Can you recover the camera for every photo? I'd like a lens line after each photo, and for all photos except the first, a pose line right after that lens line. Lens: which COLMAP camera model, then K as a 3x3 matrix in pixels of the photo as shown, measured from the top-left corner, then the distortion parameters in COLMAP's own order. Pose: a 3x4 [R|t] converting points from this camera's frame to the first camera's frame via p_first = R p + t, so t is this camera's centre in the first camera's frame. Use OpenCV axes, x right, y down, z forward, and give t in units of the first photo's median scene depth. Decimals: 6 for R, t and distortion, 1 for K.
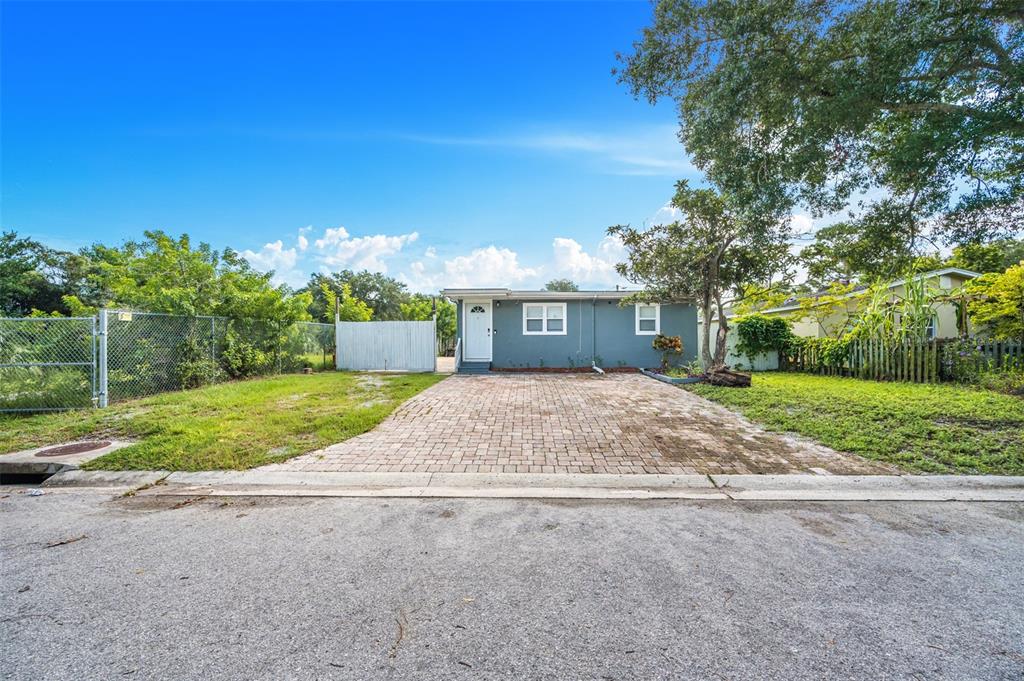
lens RADIAL K [[400.7, 0, 512.0], [0, 400.7, 340.5], [0, 0, 1]] dist [-0.001031, -0.000095]
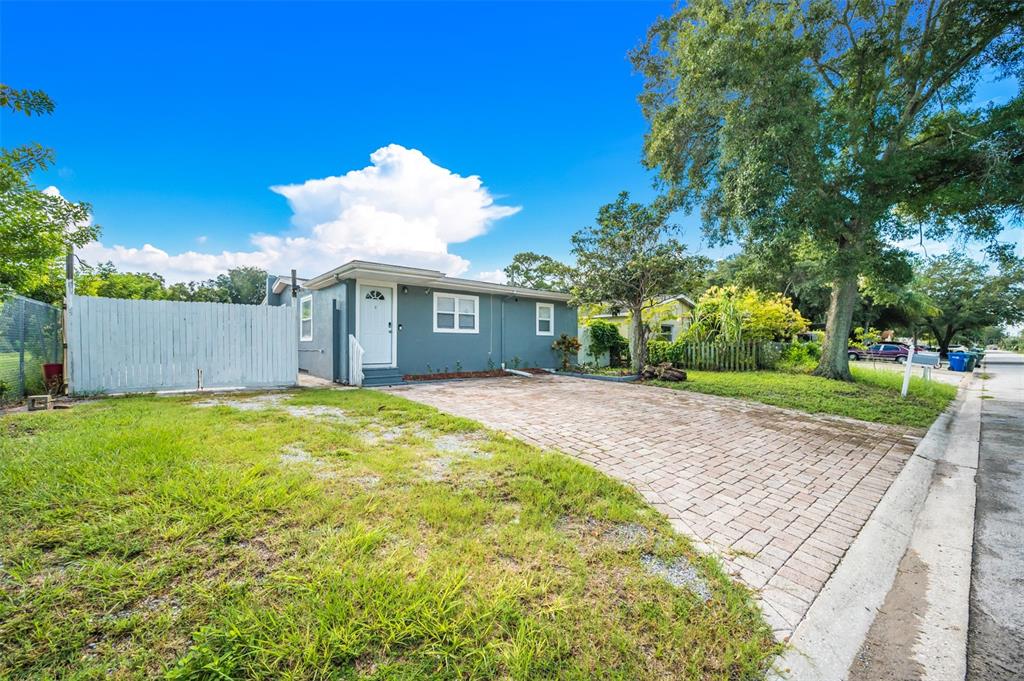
lens RADIAL K [[405.2, 0, 514.9], [0, 405.2, 343.5], [0, 0, 1]] dist [-0.000401, 0.000419]
pose [[0.734624, 0.005691, 0.678450, -0.399000], [-0.011166, 0.999931, 0.003703, 0.003468], [-0.678382, -0.010296, 0.734637, 0.302118]]
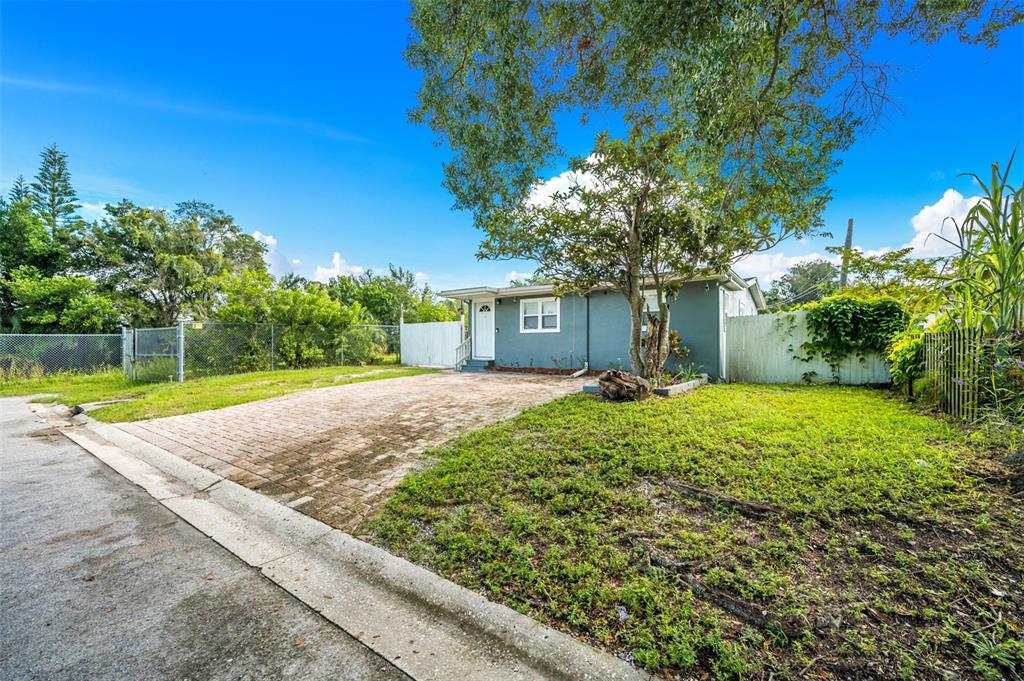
lens RADIAL K [[400.7, 0, 512.0], [0, 400.7, 340.5], [0, 0, 1]] dist [-0.001031, -0.000095]
pose [[0.841916, -0.003393, -0.539597, 0.527150], [0.005569, 0.999982, 0.002402, 0.001514], [0.539579, -0.005027, 0.841920, 0.186940]]
